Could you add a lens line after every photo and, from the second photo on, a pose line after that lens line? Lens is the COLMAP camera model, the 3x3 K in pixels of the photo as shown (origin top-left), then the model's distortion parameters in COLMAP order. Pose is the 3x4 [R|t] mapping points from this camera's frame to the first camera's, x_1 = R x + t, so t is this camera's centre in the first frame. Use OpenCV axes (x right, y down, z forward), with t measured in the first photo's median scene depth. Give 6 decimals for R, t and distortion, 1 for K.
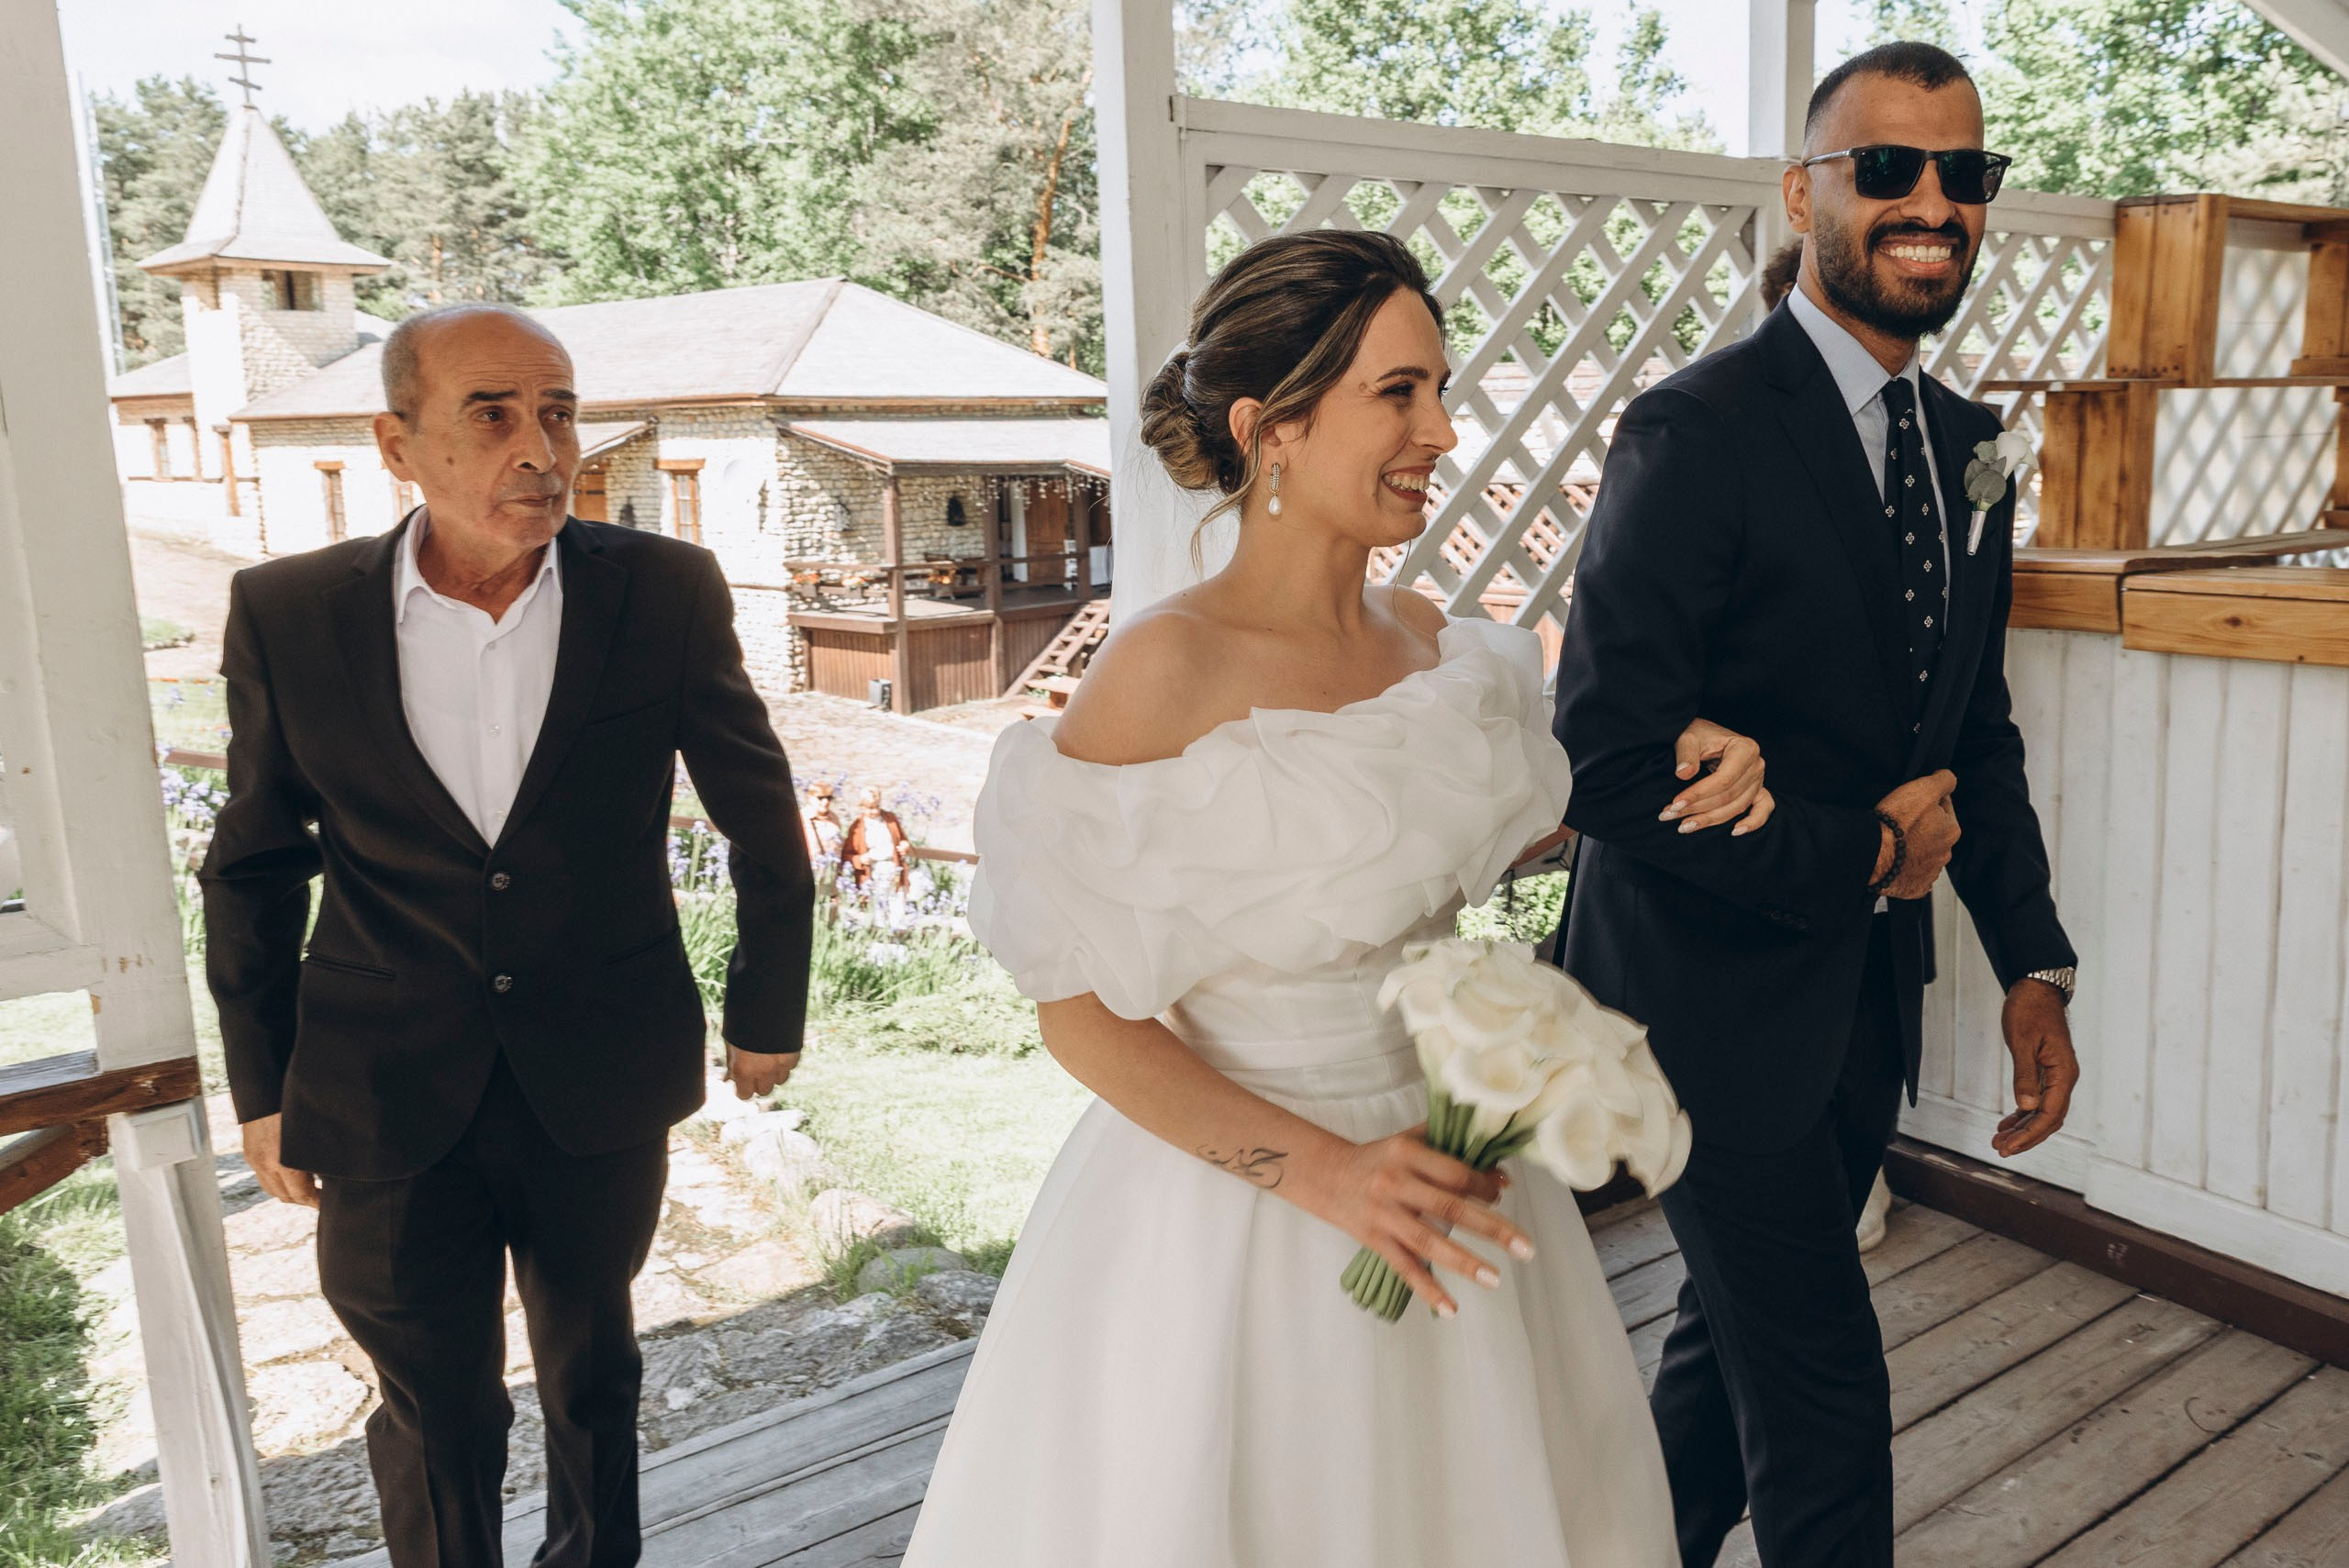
lens RADIAL K [[1684.0, 0, 1174.5], [0, 1684.0, 784.0], [0, 0, 1]] dist [-0.000475, -0.000253]
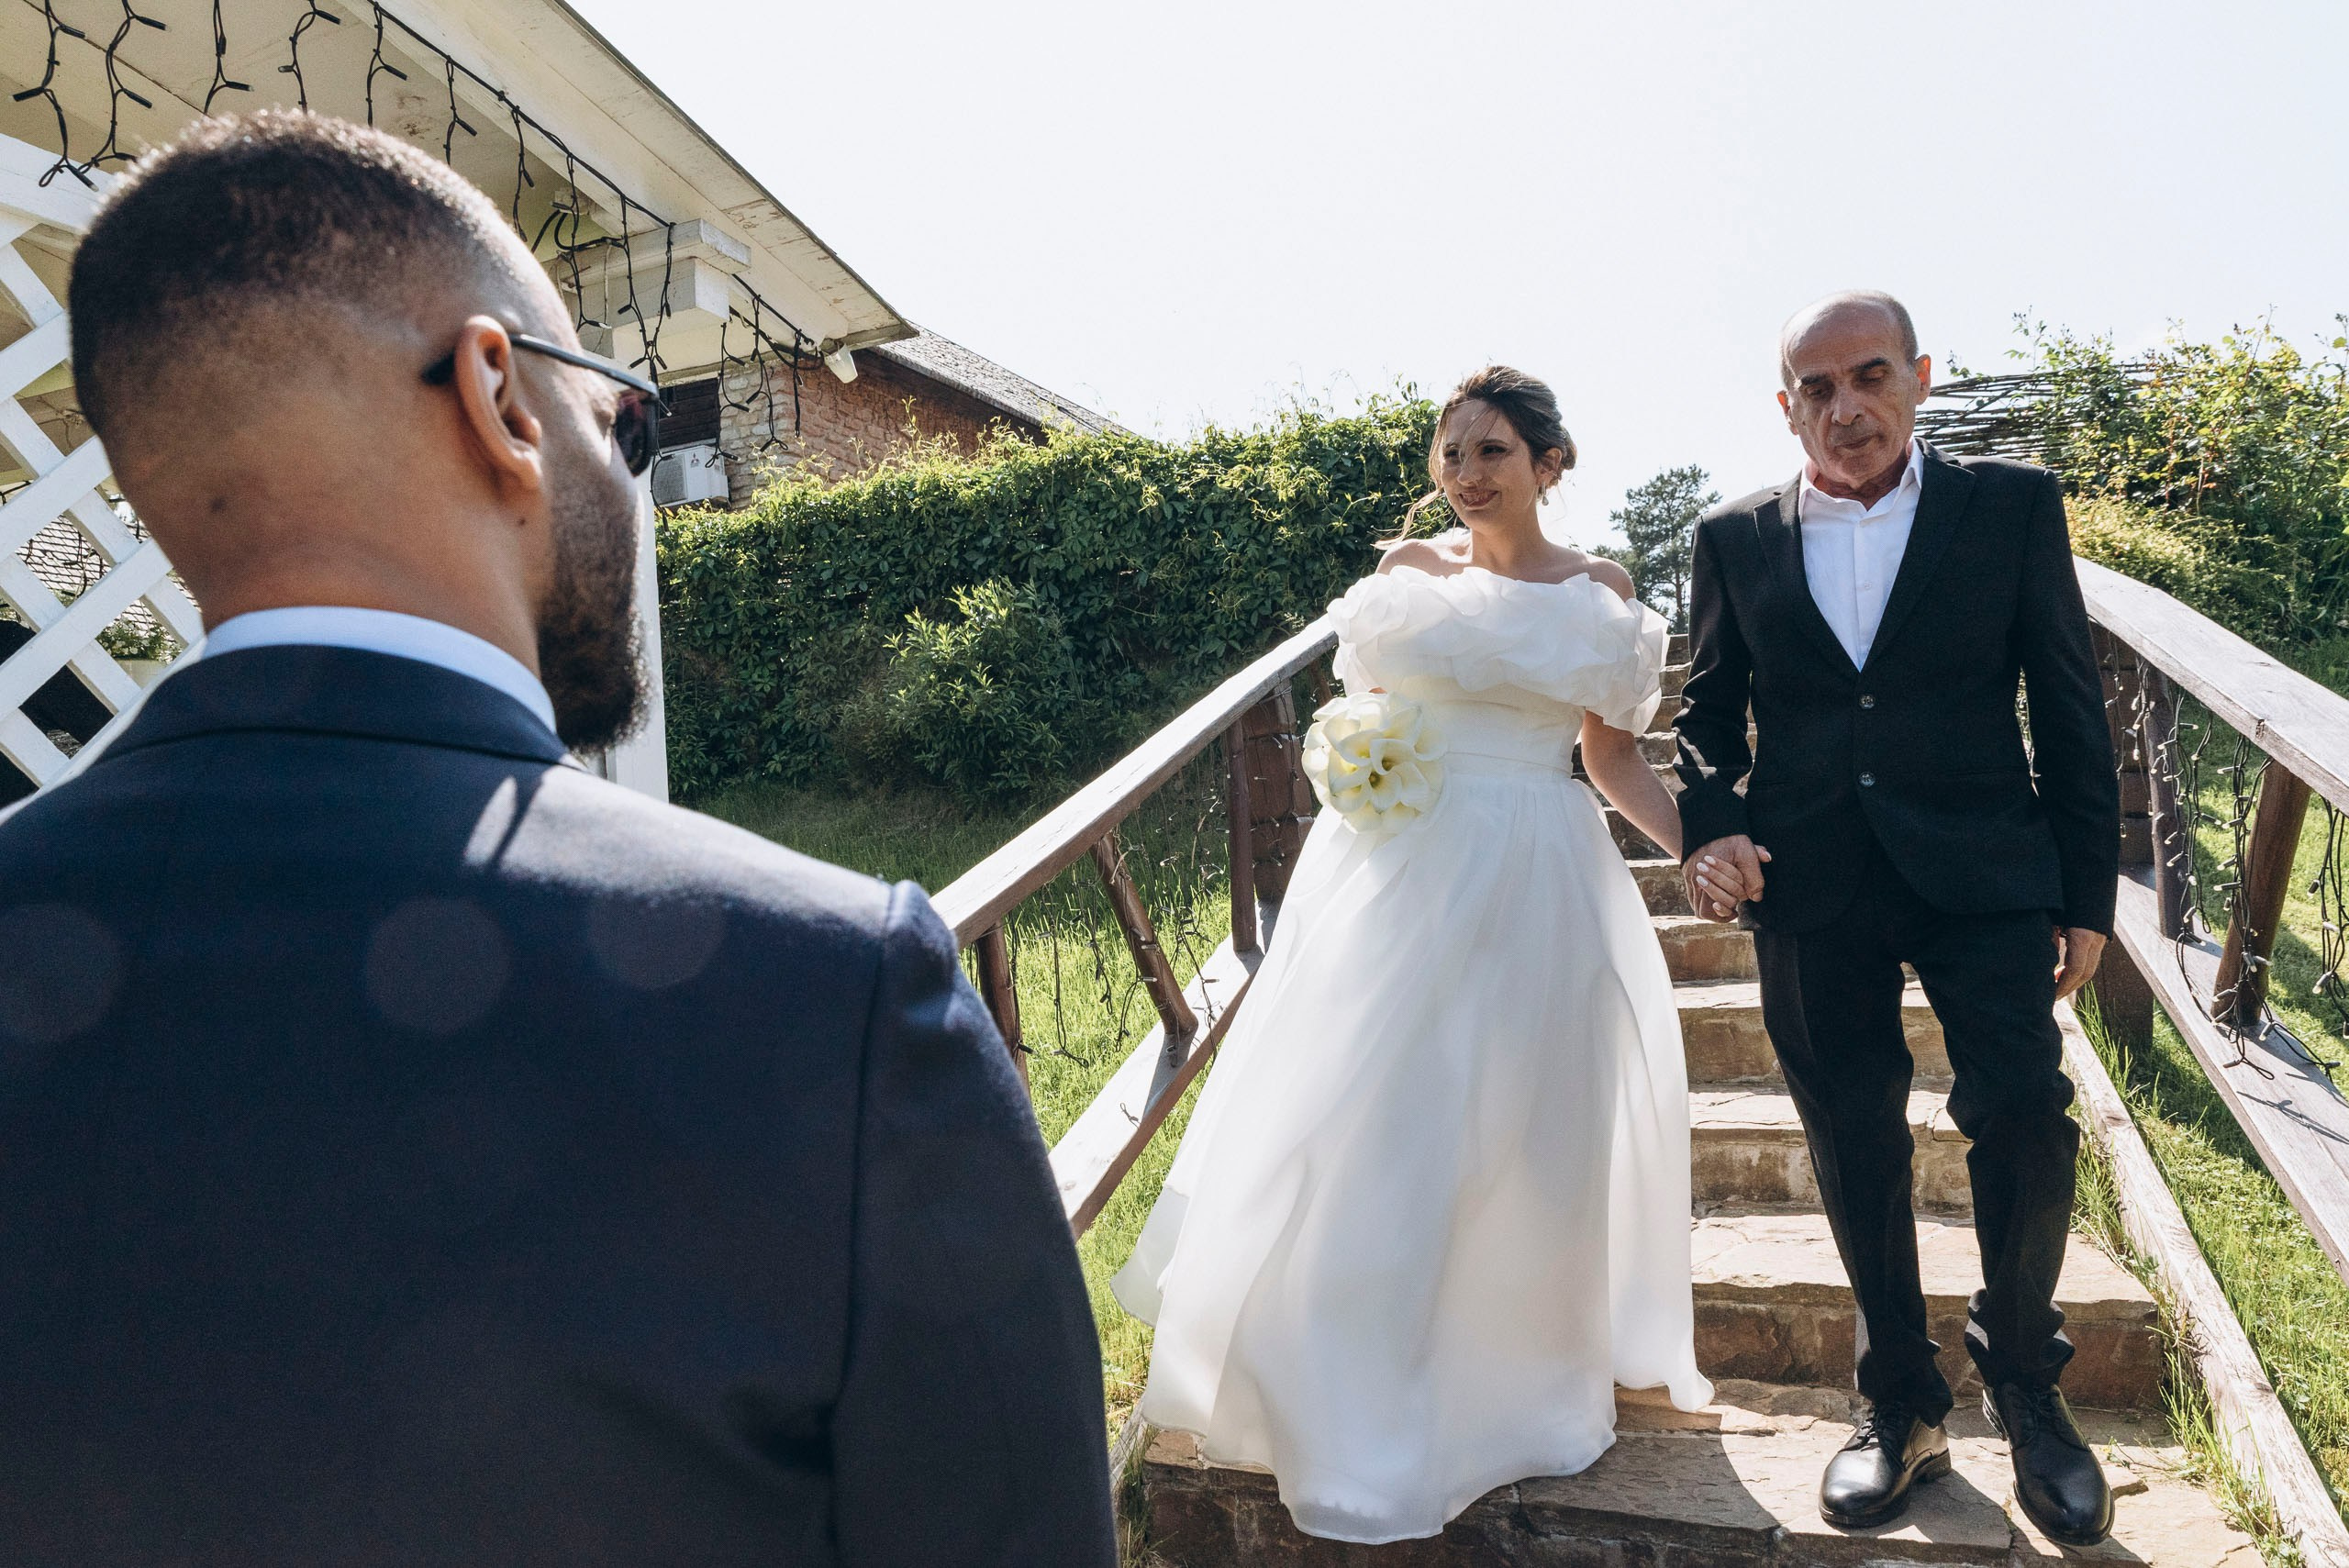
lens RADIAL K [[1684.0, 0, 1174.5], [0, 1684.0, 784.0], [0, 0, 1]] dist [-0.000475, -0.000253]
pose [[0.718468, 0.000390, -0.695560, 0.131987], [0.074061, 0.994272, 0.077057, -0.030033], [0.691606, -0.106877, 0.714324, -0.364442]]
